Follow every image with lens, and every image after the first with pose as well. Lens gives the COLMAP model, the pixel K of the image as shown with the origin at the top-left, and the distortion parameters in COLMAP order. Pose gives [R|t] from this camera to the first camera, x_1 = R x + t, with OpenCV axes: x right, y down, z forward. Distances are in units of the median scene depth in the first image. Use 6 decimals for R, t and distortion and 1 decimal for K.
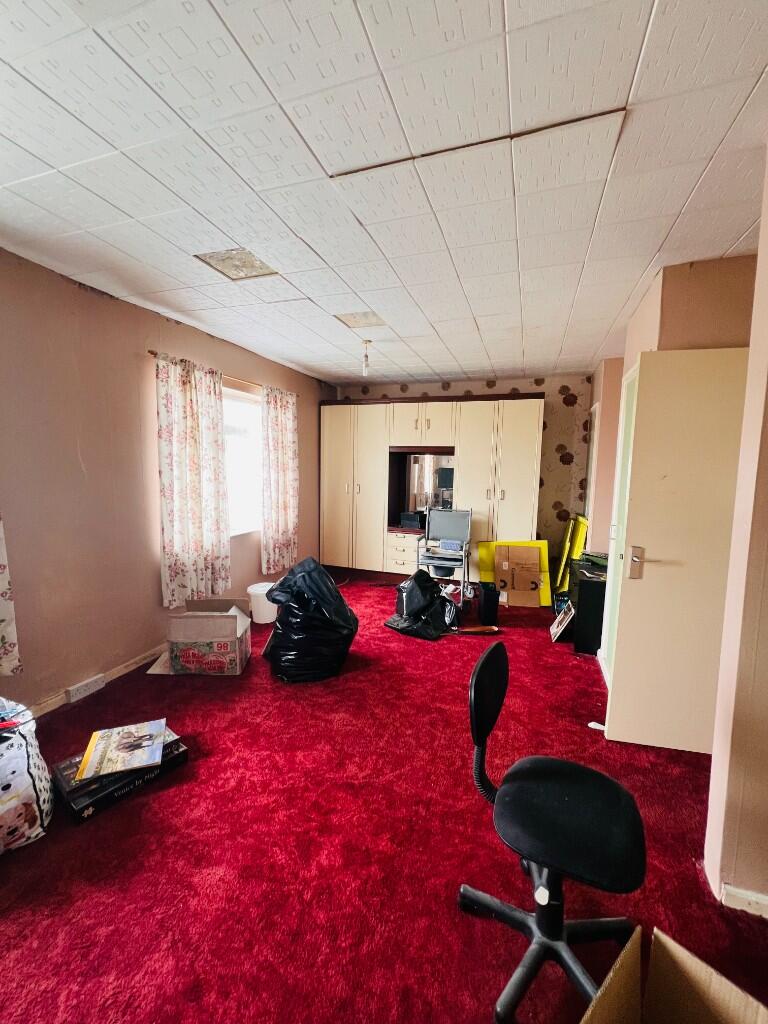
lens RADIAL K [[409.9, 0, 386.6], [0, 409.9, 511.2], [0, 0, 1]] dist [-0.000140, 0.000581]
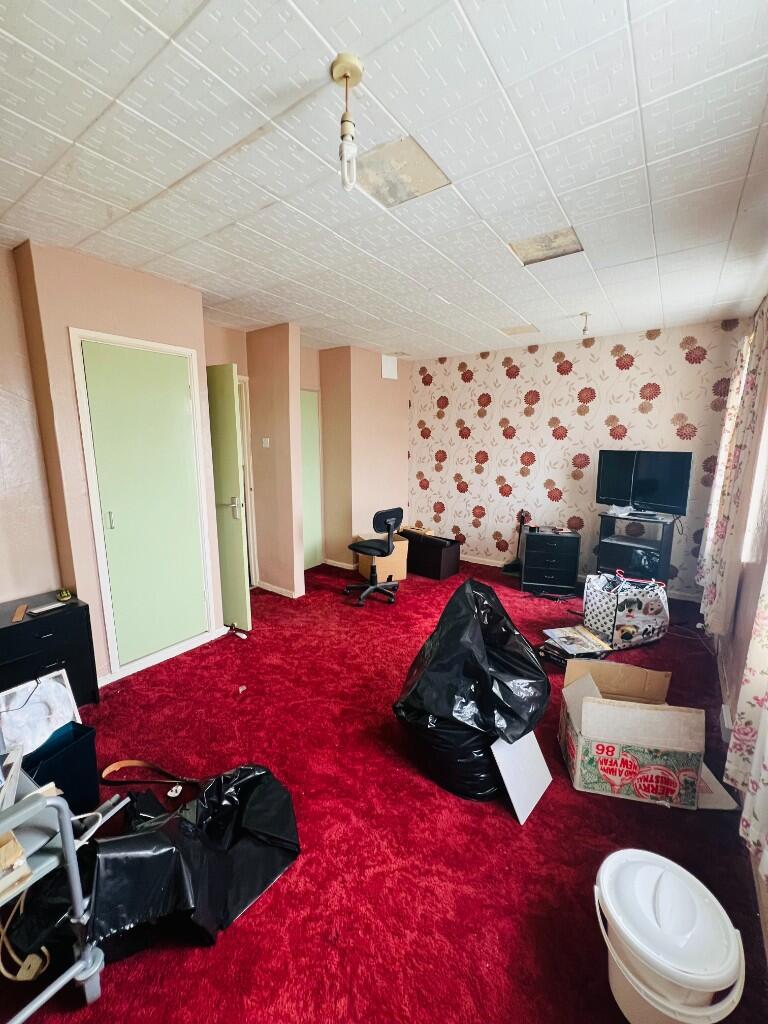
lens RADIAL K [[409.9, 0, 383.7], [0, 409.9, 513.0], [0, 0, 1]] dist [-0.000140, 0.000581]
pose [[-0.960054, -0.068299, 0.271352, -0.334398], [0.009204, 0.961521, 0.274576, -0.284329], [-0.279663, 0.266105, -0.922484, 2.430369]]
